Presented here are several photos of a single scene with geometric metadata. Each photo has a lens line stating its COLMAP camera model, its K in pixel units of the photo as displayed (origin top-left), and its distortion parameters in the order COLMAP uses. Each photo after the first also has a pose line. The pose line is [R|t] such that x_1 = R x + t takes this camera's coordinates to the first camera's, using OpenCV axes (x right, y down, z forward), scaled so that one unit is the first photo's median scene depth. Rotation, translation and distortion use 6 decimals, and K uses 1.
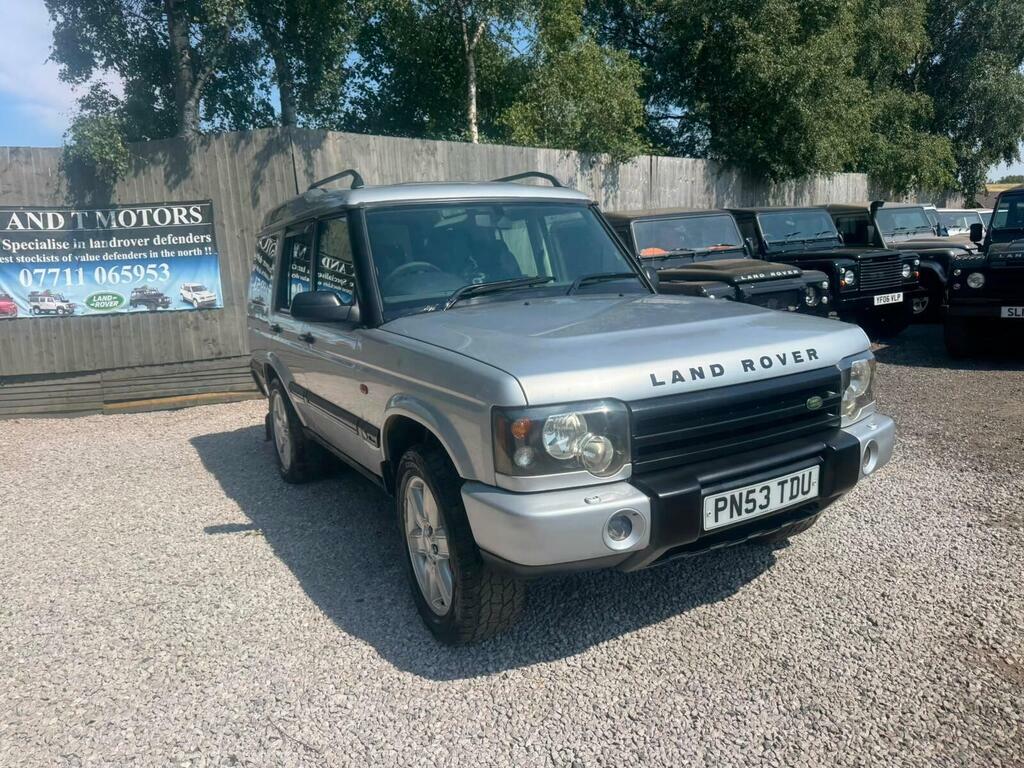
lens RADIAL K [[725.7, 0, 505.6], [0, 725.7, 389.0], [0, 0, 1]] dist [0.022243, -0.024081]
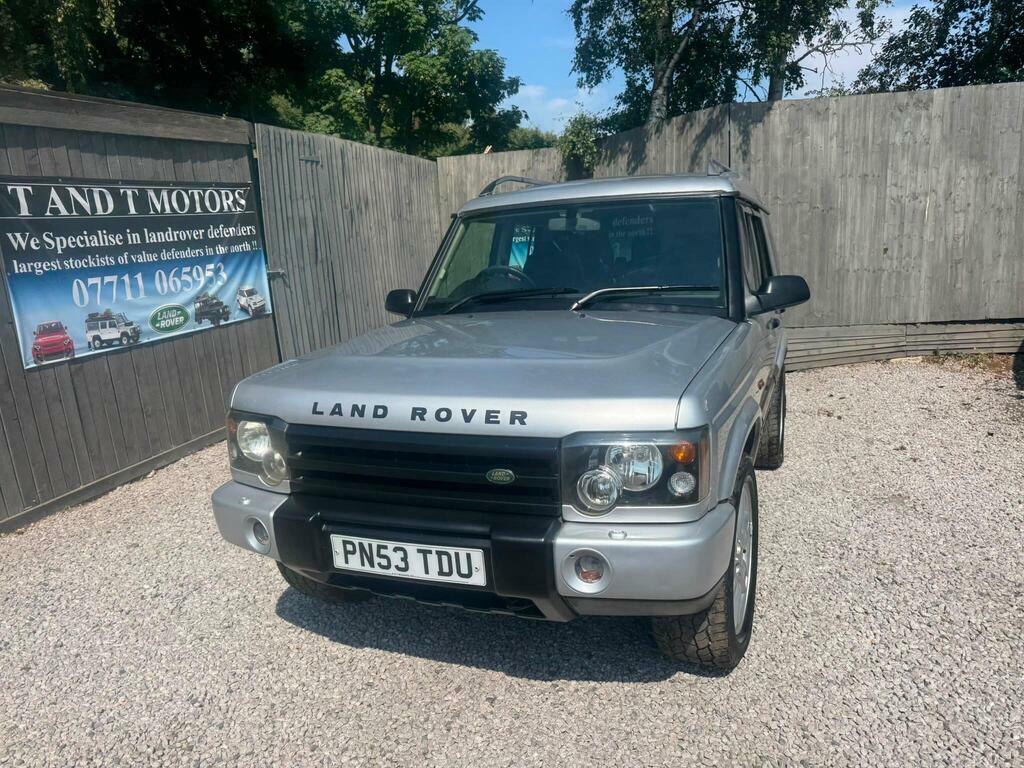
lens RADIAL K [[725.7, 0, 515.9], [0, 725.7, 386.3], [0, 0, 1]] dist [0.022243, -0.024081]
pose [[0.633090, 0.165174, -0.756250, 0.336880], [-0.126282, 0.985919, 0.109620, -0.055935], [0.763708, 0.026102, 0.645034, 0.158989]]
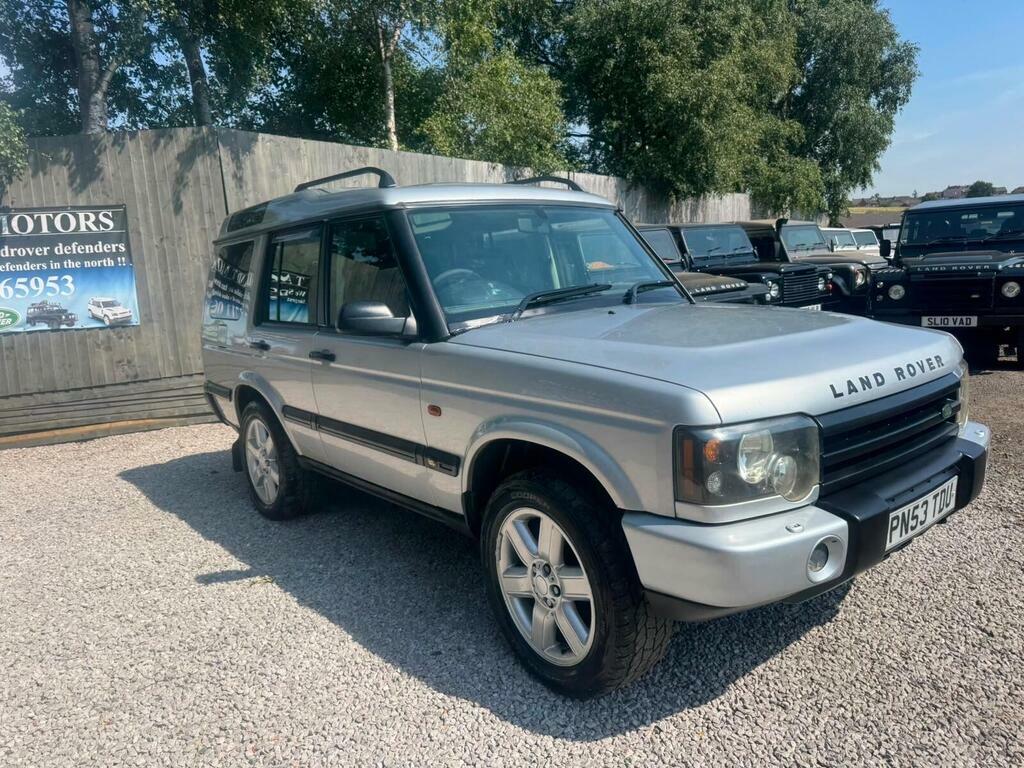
lens RADIAL K [[725.7, 0, 505.8], [0, 725.7, 391.4], [0, 0, 1]] dist [0.022243, -0.024081]
pose [[0.985467, -0.025786, 0.167899, -0.103281], [0.028871, 0.999456, -0.015961, -0.002891], [-0.167396, 0.020577, 0.985675, 0.046803]]
